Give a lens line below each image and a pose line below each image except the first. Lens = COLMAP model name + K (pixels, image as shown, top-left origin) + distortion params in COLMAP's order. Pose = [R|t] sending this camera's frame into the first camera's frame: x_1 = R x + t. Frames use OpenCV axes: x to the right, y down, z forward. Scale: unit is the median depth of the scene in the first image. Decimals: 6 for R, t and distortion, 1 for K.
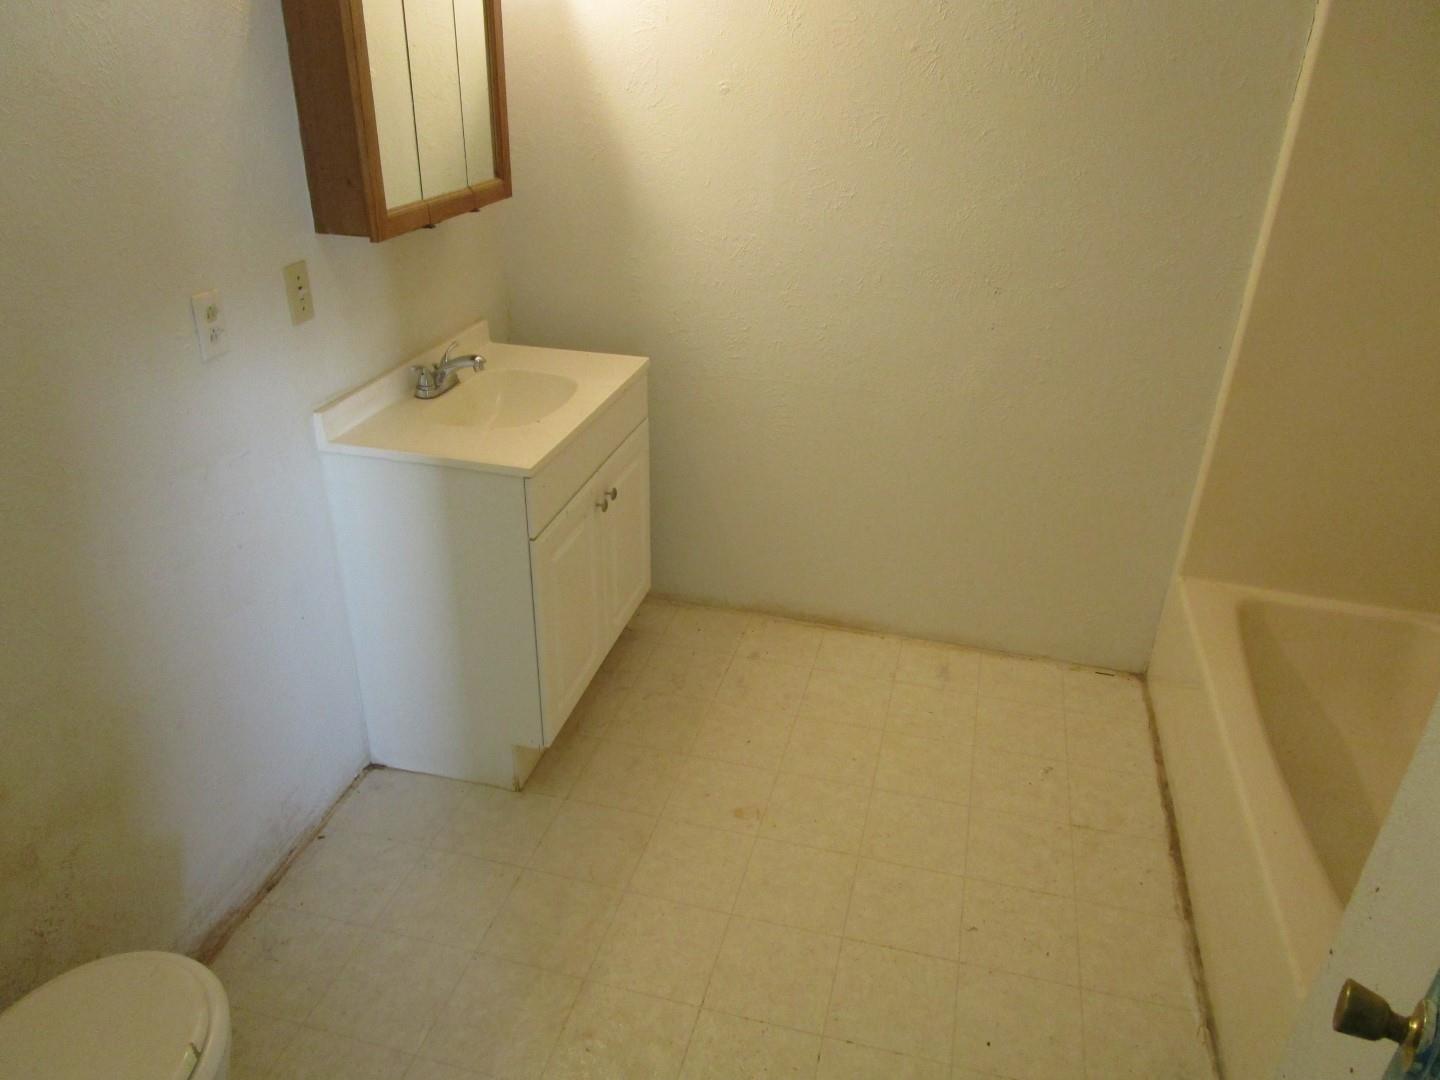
lens RADIAL K [[1030.2, 0, 721.4], [0, 1030.2, 539.3], [0, 0, 1]] dist [-0.006284, -0.003833]
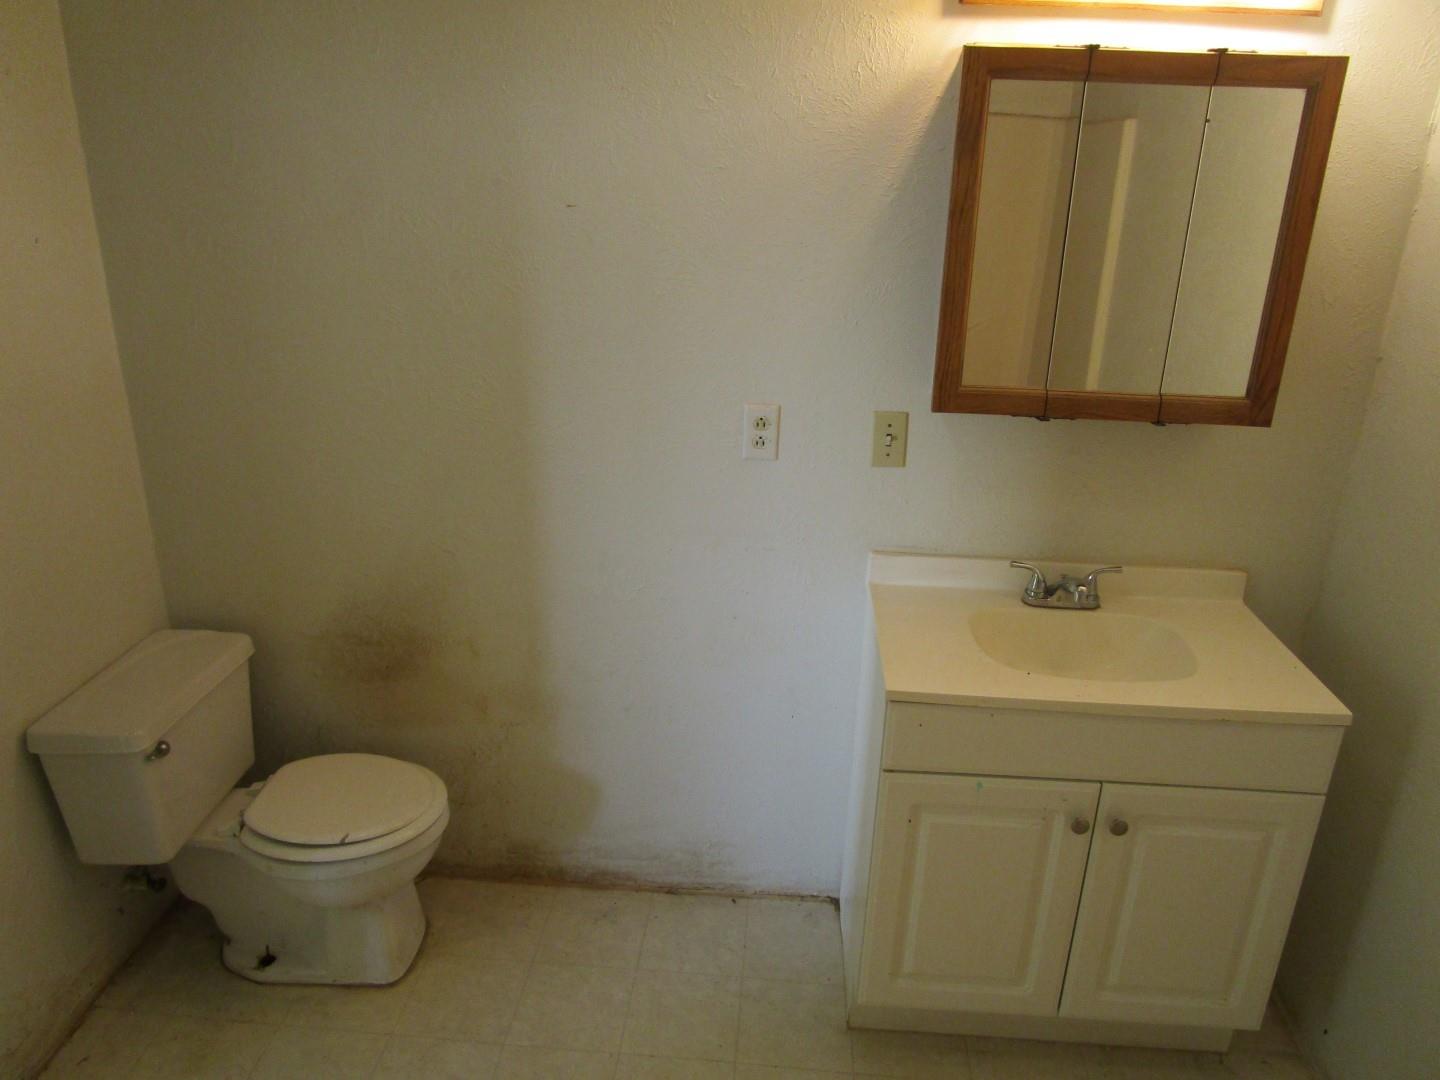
lens RADIAL K [[1030.2, 0, 721.8], [0, 1030.2, 542.7], [0, 0, 1]] dist [-0.006284, -0.003833]
pose [[0.177294, 0.338204, -0.924221, 0.484326], [-0.465399, 0.856271, 0.224061, -0.270750], [0.867162, 0.390407, 0.309211, 0.514901]]
